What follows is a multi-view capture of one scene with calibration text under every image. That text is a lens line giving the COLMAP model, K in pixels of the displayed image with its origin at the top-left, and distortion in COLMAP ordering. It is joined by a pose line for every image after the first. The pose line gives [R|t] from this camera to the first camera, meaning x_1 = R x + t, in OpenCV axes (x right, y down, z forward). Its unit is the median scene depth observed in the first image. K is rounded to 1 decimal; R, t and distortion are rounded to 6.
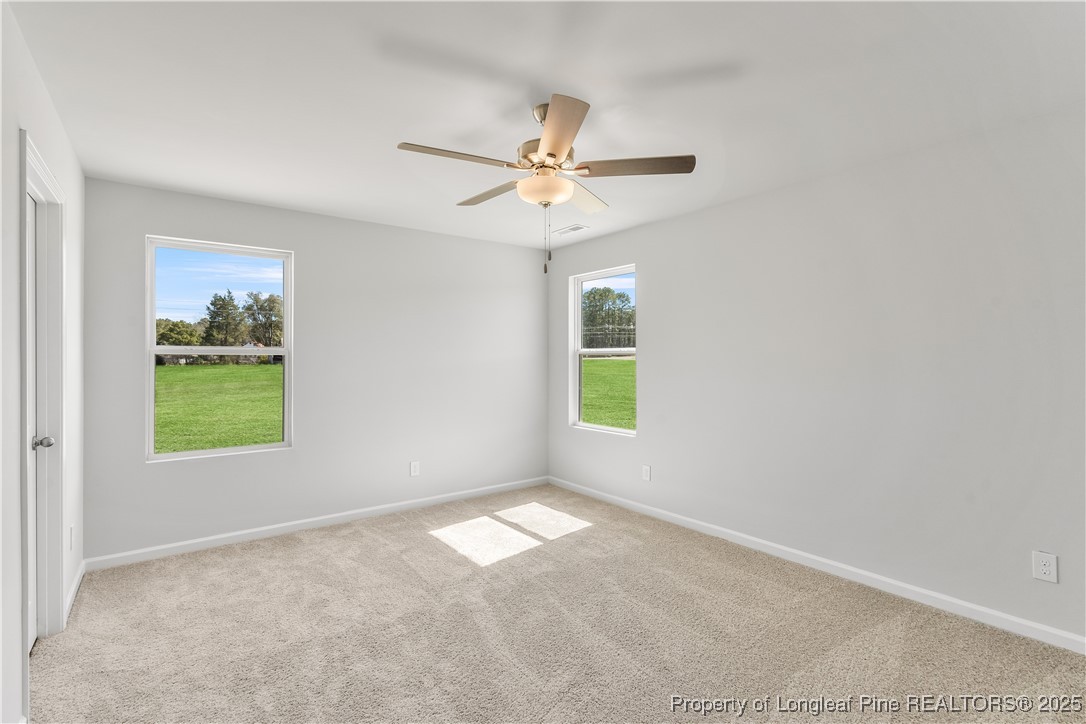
lens RADIAL K [[504.9, 0, 543.0], [0, 504.9, 362.0], [0, 0, 1]] dist [-0.000487, -0.000103]
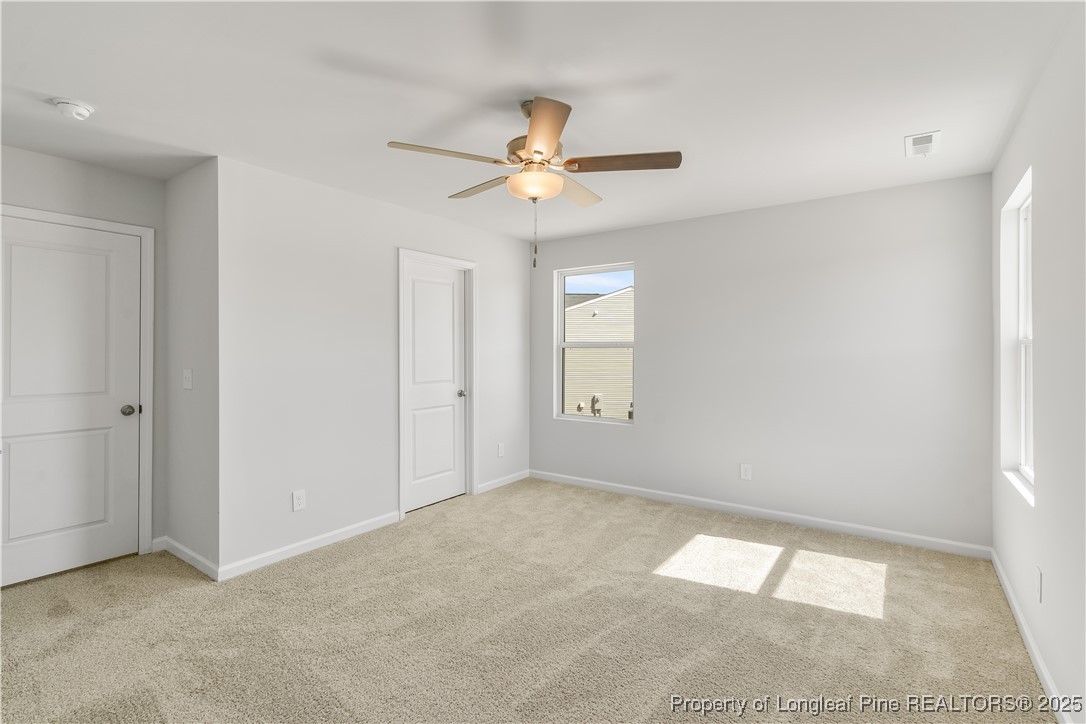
lens RADIAL K [[508.9, 0, 543.0], [0, 508.9, 362.0], [0, 0, 1]] dist [-0.002746, -0.000297]
pose [[0.298578, 0.024232, -0.954078, 0.636662], [-0.010319, 0.999701, 0.022161, -0.006068], [0.954329, 0.003228, 0.298739, 0.464920]]
